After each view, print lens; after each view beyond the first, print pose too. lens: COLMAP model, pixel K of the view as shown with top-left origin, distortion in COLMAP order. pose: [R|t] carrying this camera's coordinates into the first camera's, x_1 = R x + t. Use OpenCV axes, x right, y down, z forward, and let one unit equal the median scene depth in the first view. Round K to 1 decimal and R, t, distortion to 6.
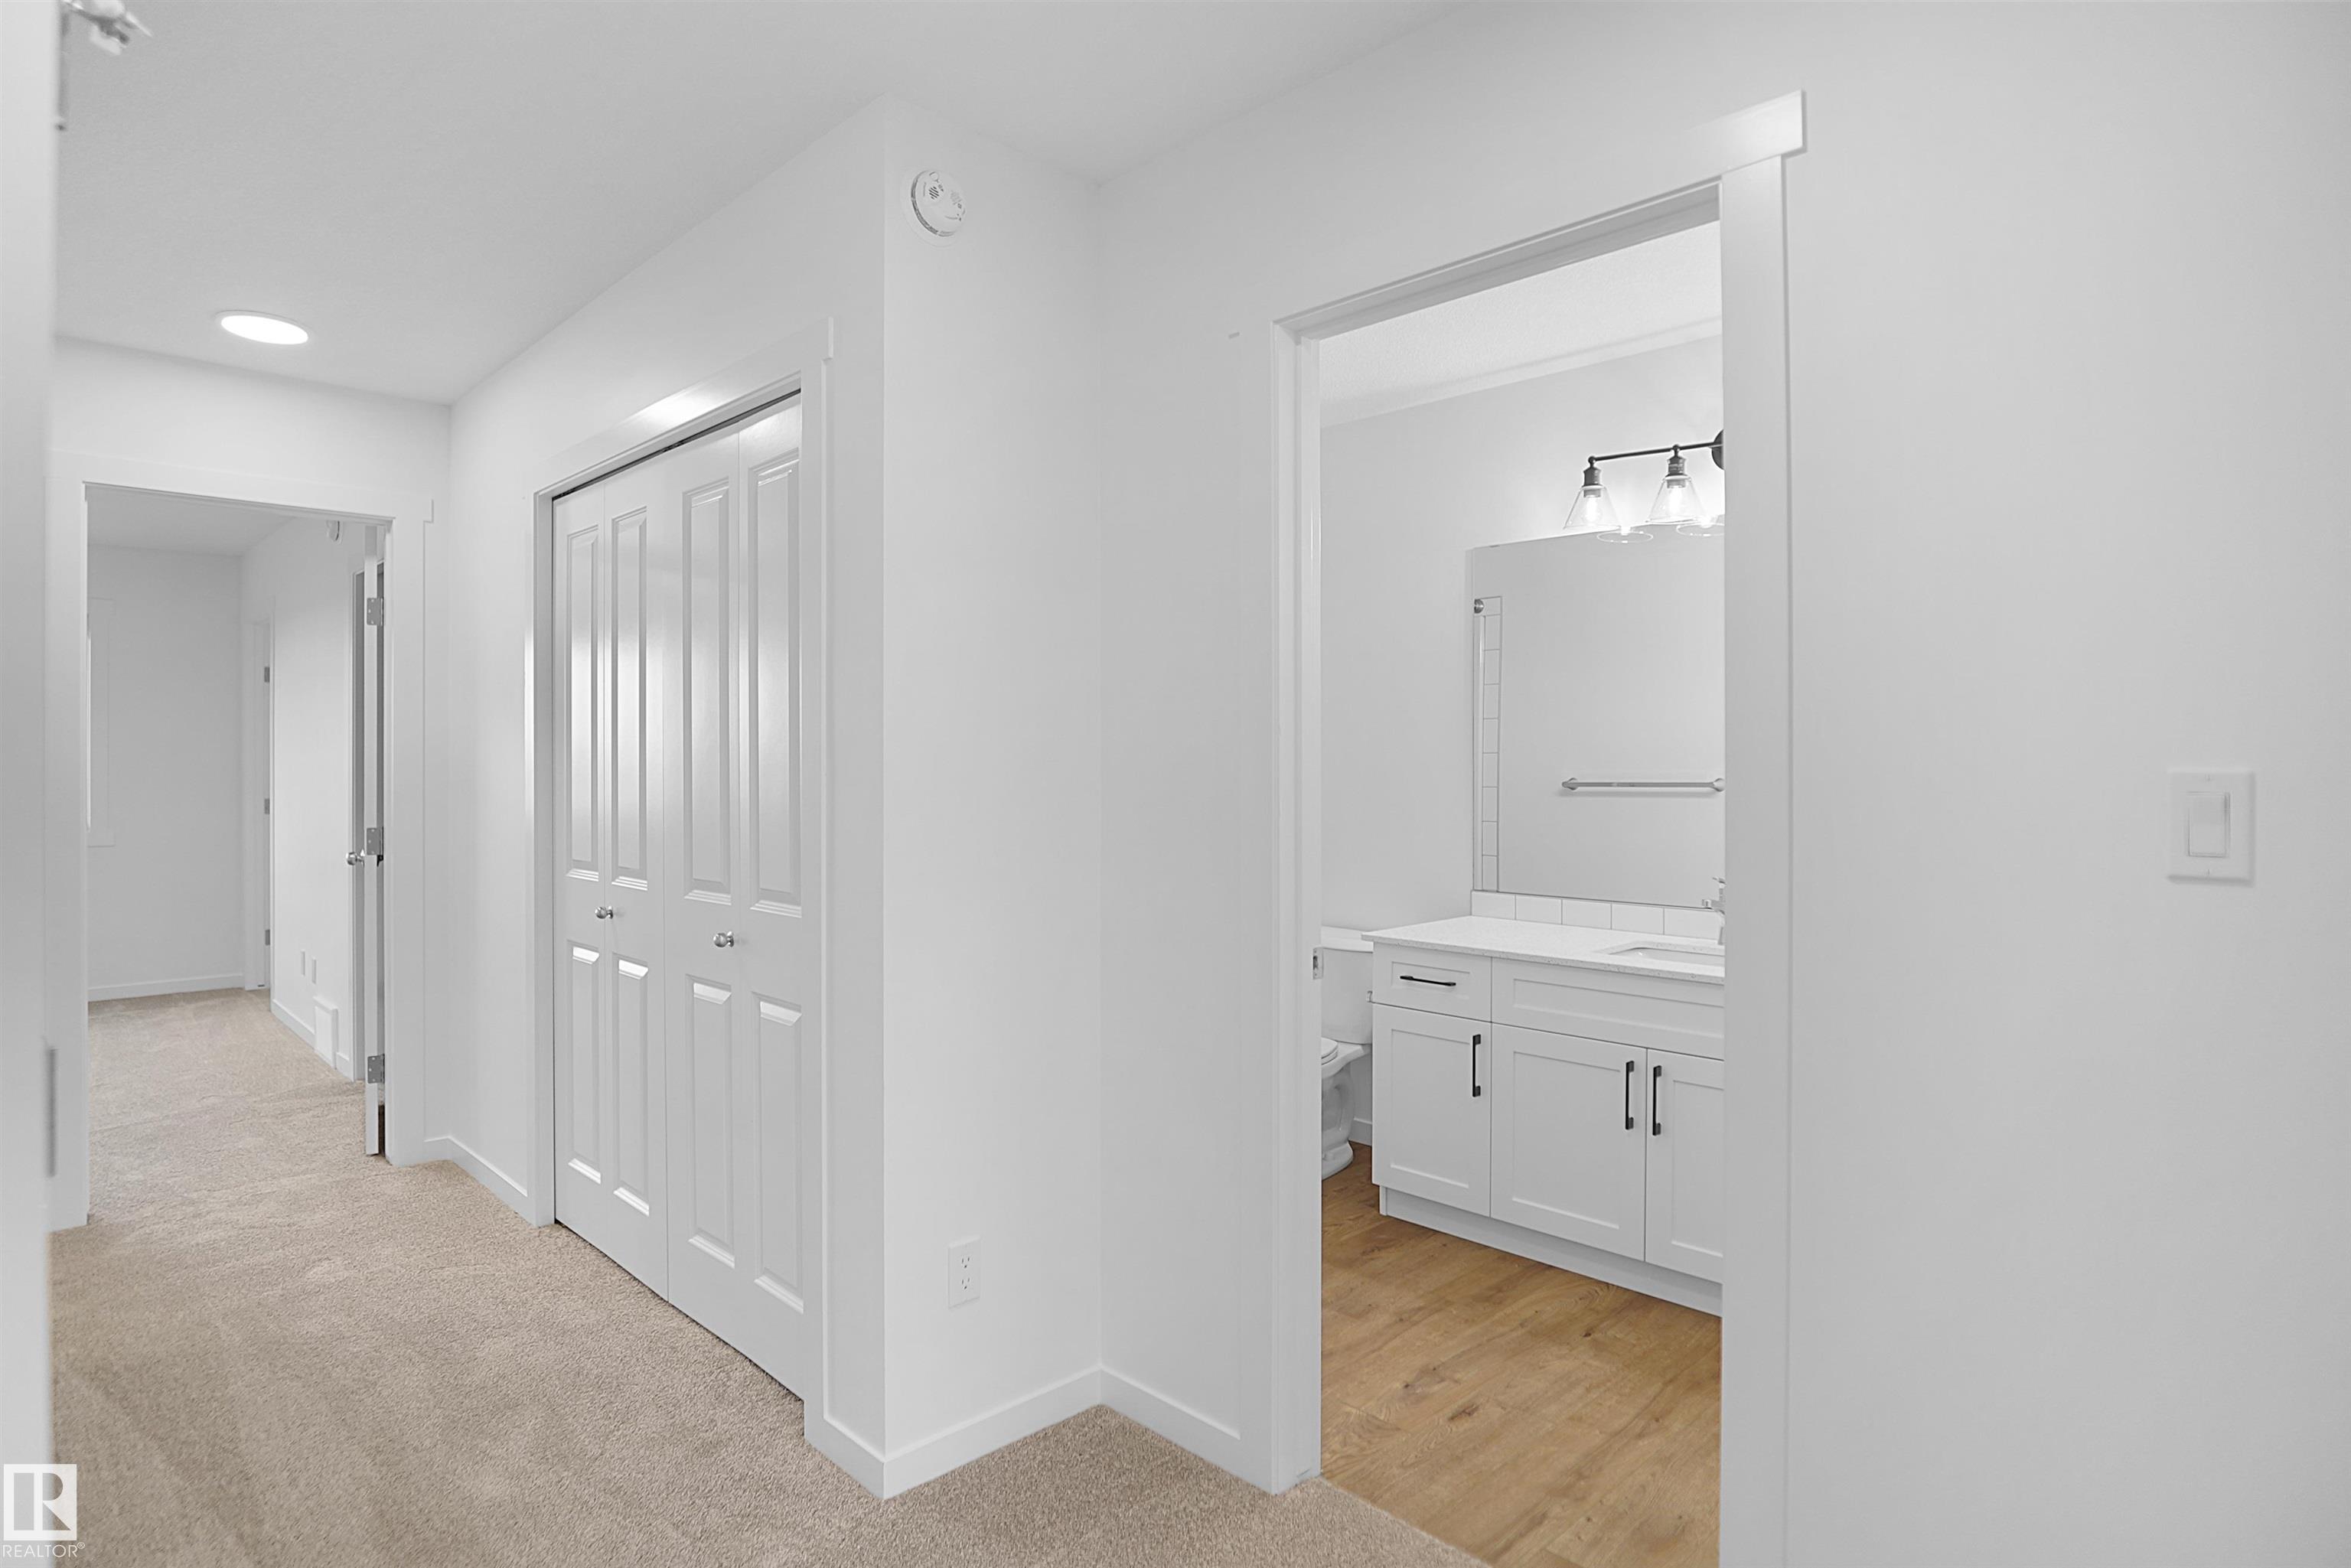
lens RADIAL K [[1280.8, 0, 1195.3], [0, 1280.8, 777.5], [0, 0, 1]] dist [-0.033652, 0.006962]
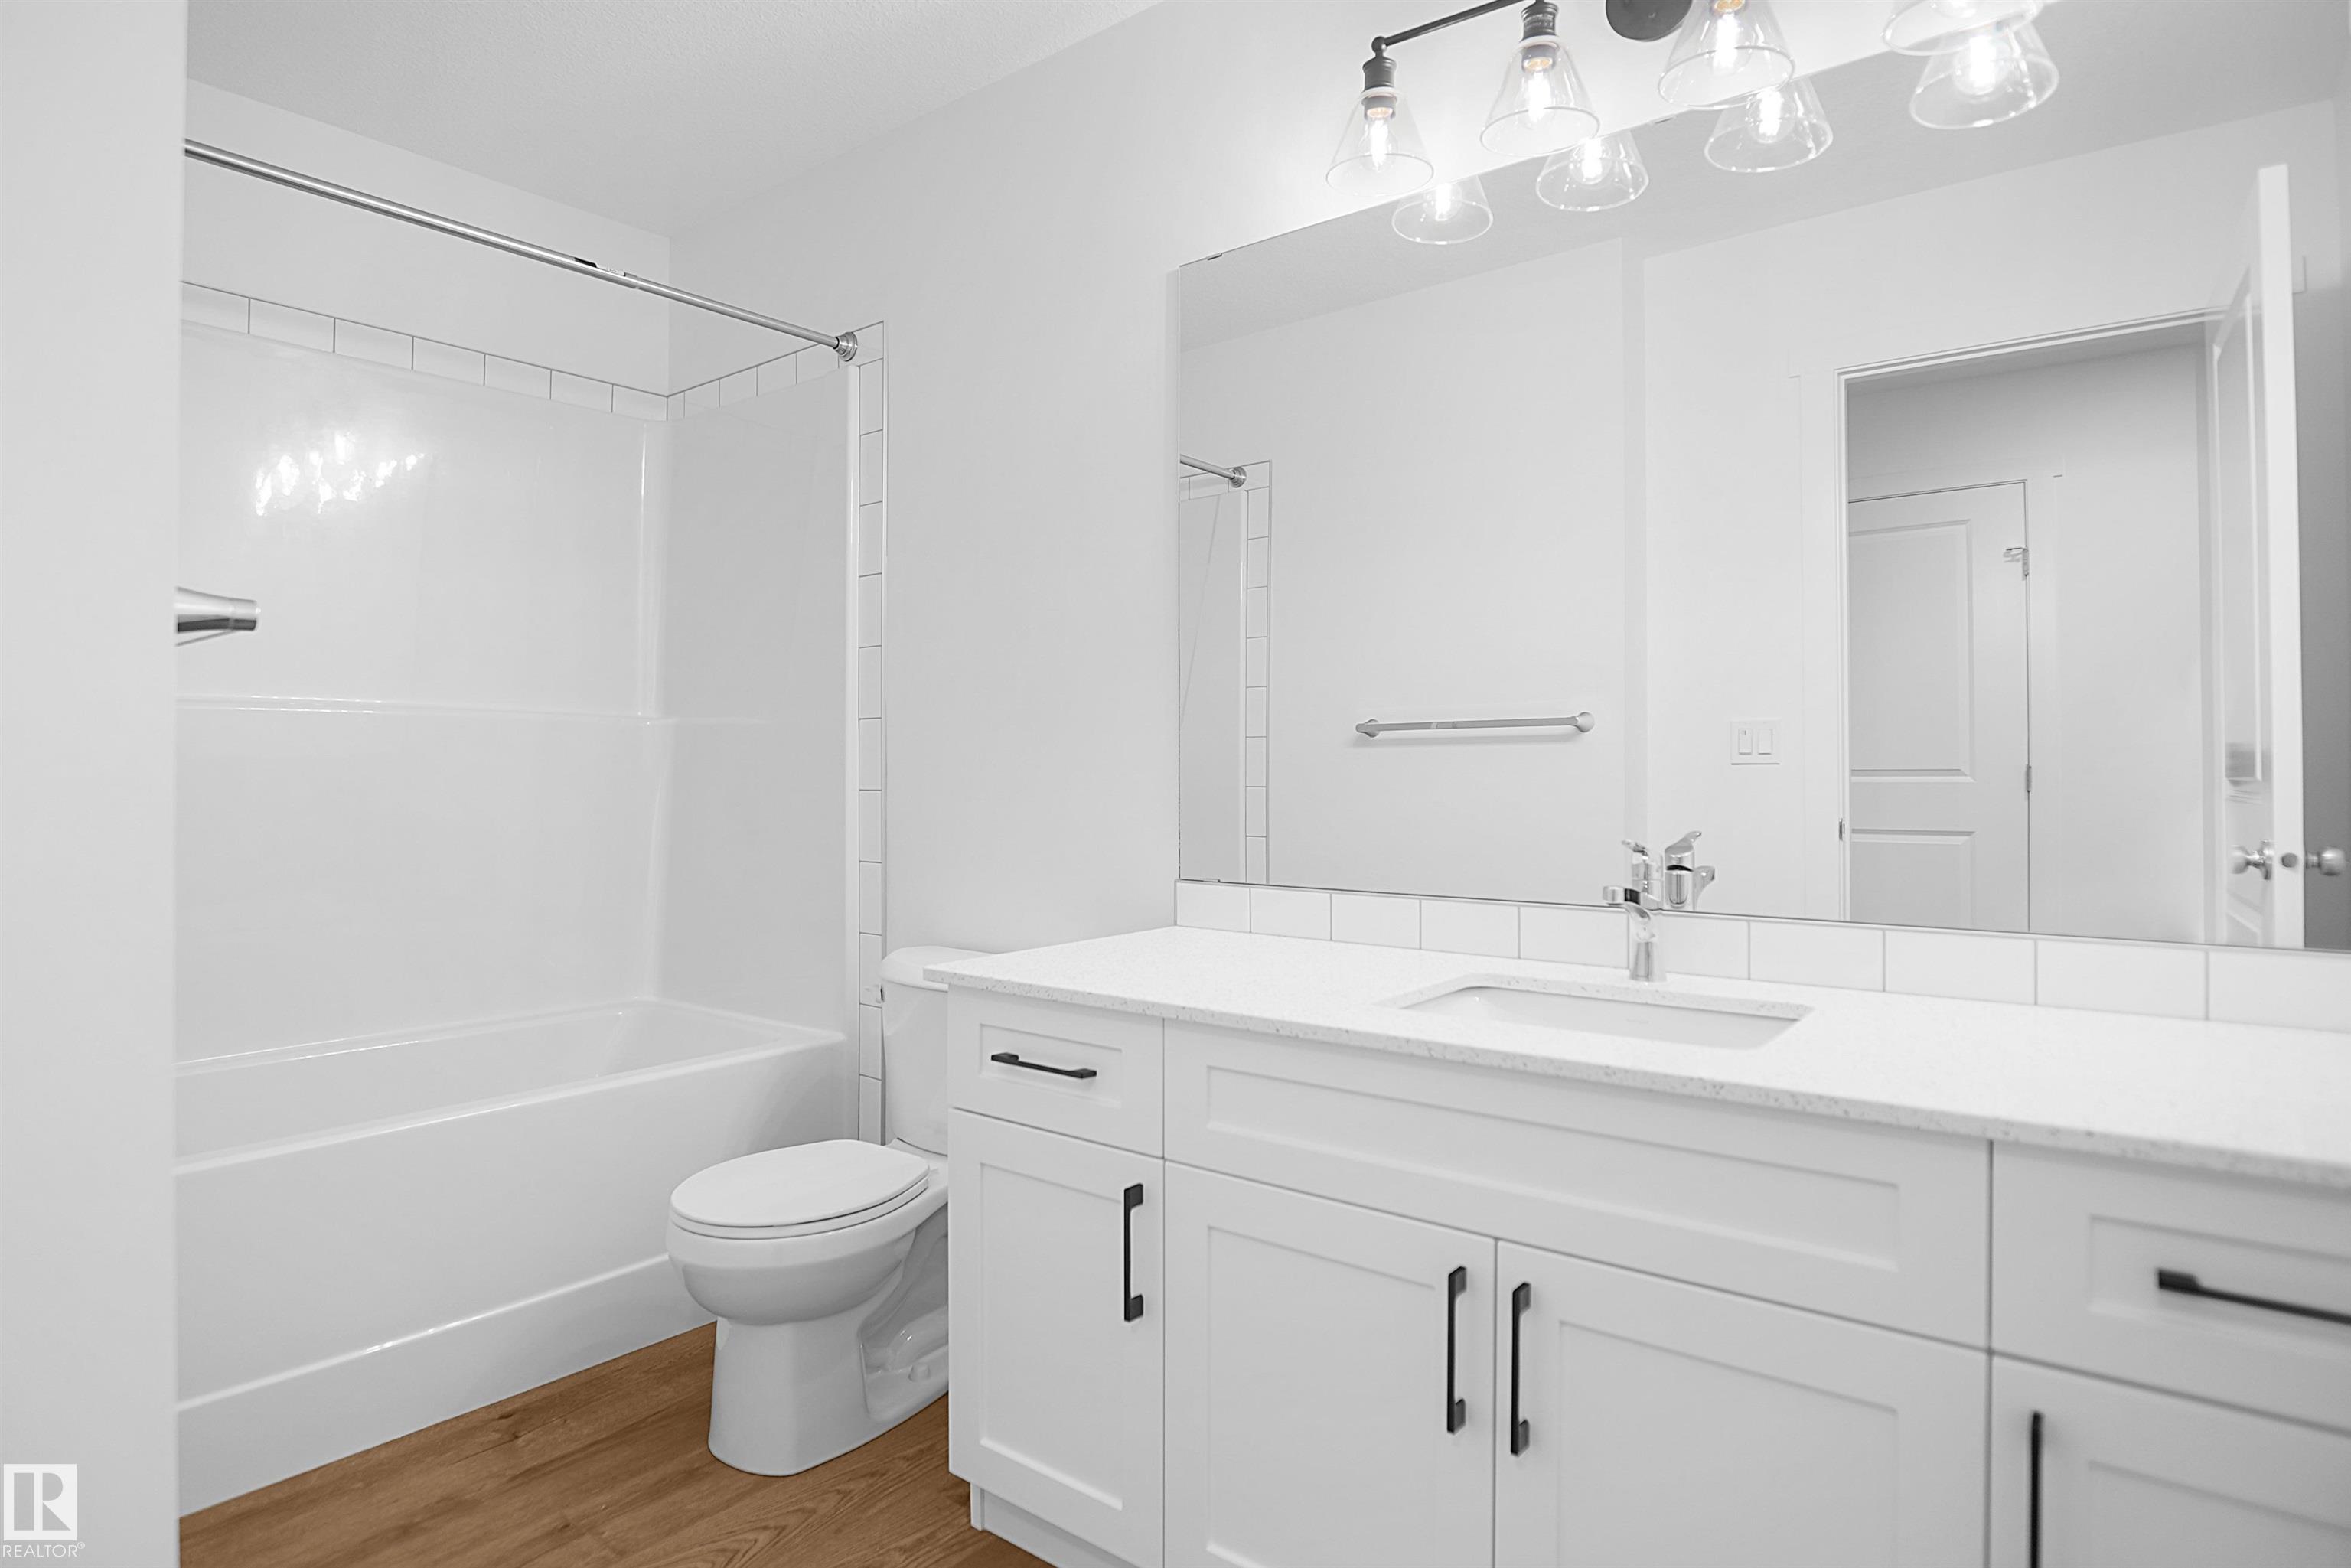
lens RADIAL K [[1280.8, 0, 1163.7], [0, 1280.8, 791.9], [0, 0, 1]] dist [-0.033652, 0.006962]
pose [[0.994347, -0.005261, 0.106048, 0.180749], [0.004537, 0.999965, 0.007067, 0.054799], [-0.106081, -0.006545, 0.994336, 0.533259]]
